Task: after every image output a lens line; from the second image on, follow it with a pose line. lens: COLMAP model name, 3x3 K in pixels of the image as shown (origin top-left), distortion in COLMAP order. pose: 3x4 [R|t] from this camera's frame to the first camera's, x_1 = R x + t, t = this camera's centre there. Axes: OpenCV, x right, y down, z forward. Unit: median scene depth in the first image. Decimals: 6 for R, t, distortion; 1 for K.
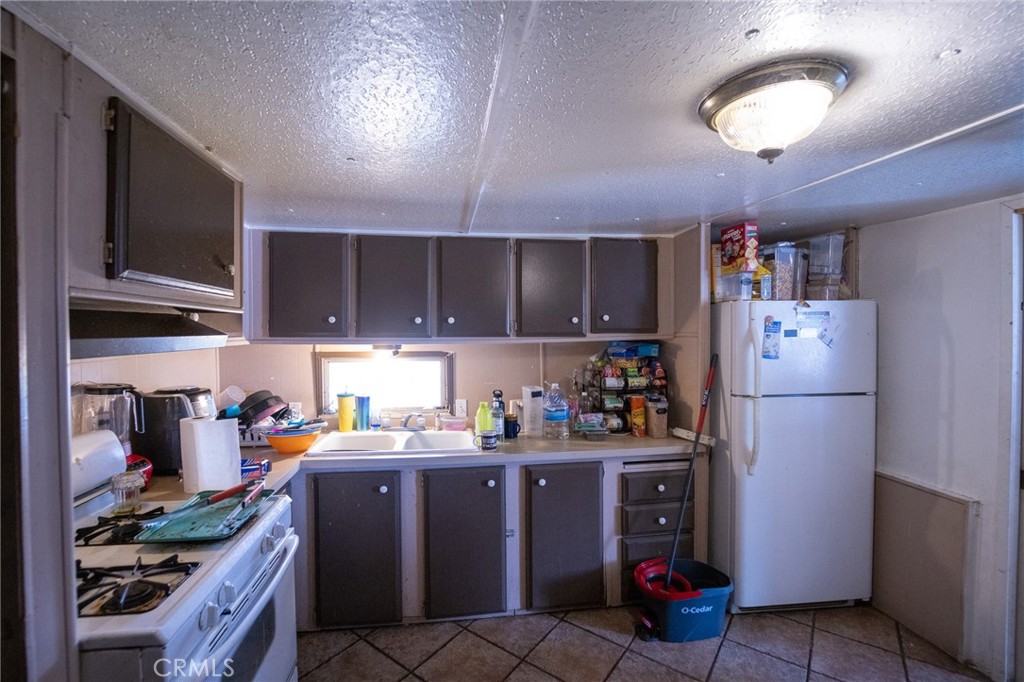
lens RADIAL K [[433.4, 0, 494.0], [0, 433.4, 335.4], [0, 0, 1]] dist [-0.020900, 0.000114]
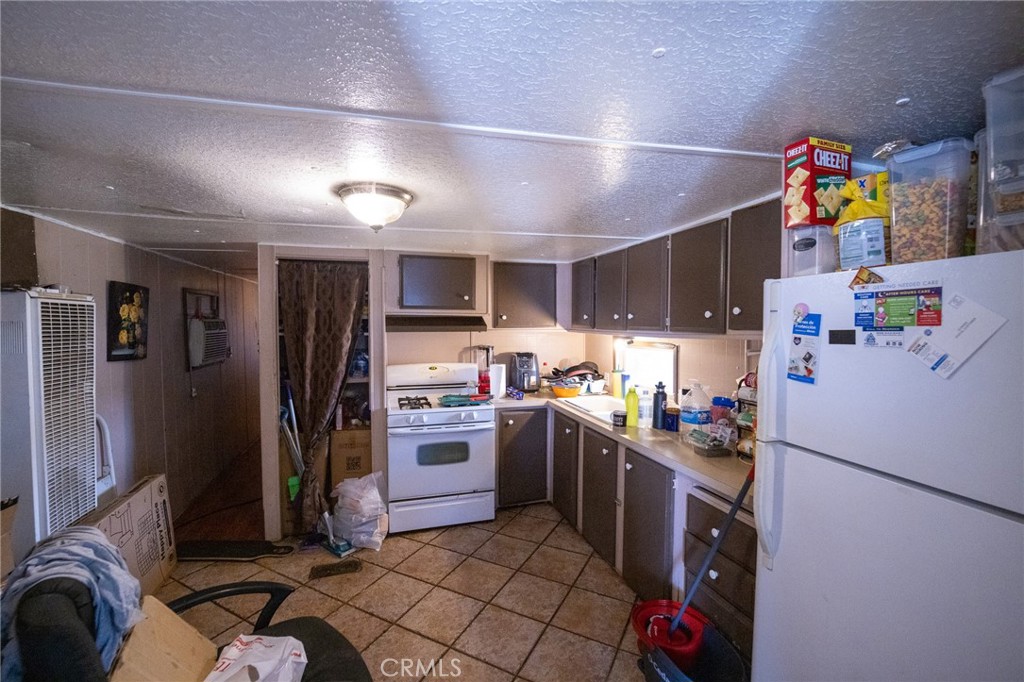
lens RADIAL K [[433.4, 0, 512.2], [0, 433.4, 340.4], [0, 0, 1]] dist [-0.020900, 0.000114]
pose [[0.164135, 0.045452, -0.985390, 1.112514], [-0.020066, 0.998885, 0.042733, -0.014547], [0.986234, 0.012759, 0.164864, 0.536637]]
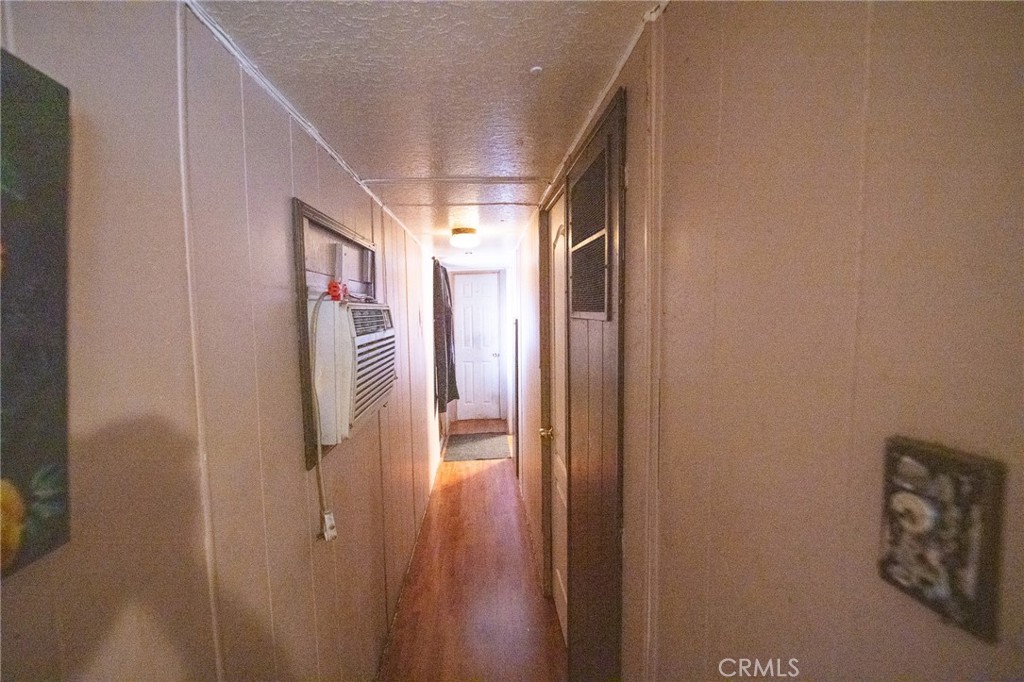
lens RADIAL K [[433.4, 0, 514.7], [0, 433.4, 338.2], [0, 0, 1]] dist [-0.020900, 0.000114]
pose [[-0.055650, 0.076609, -0.995507, -1.129093], [-0.006746, 0.997000, 0.077101, 0.008237], [0.998428, 0.011006, -0.054966, -0.618524]]
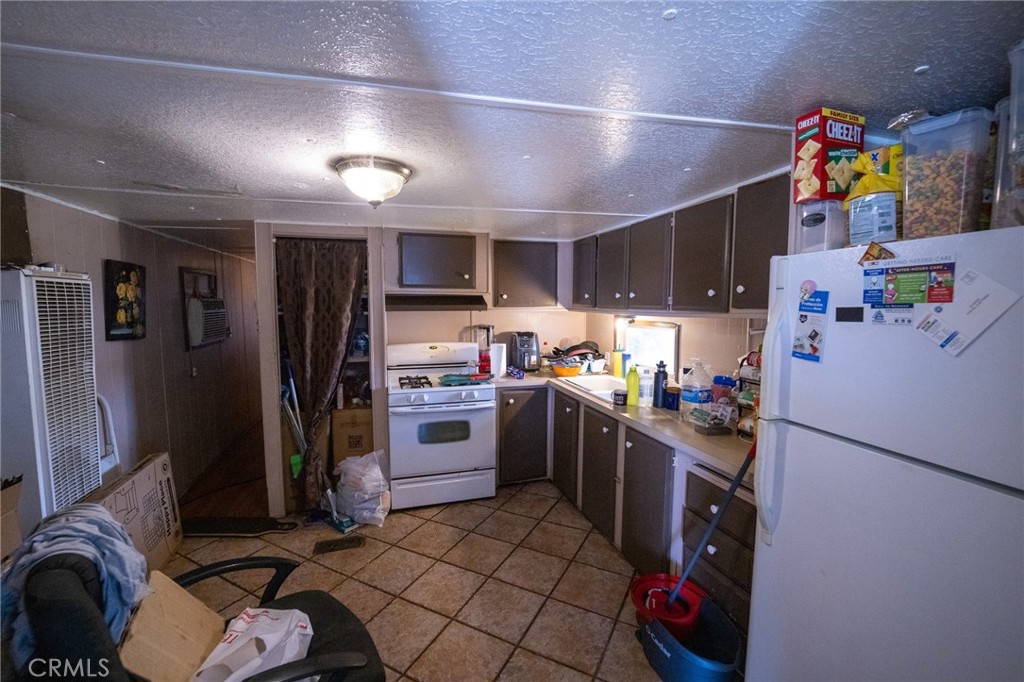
lens RADIAL K [[433.4, 0, 512.7], [0, 433.4, 341.4], [0, 0, 1]] dist [-0.020900, 0.000114]
pose [[0.165770, 0.093146, -0.981756, 1.105249], [-0.020615, 0.995639, 0.090983, -0.010837], [0.985949, 0.005156, 0.166967, 0.534552]]
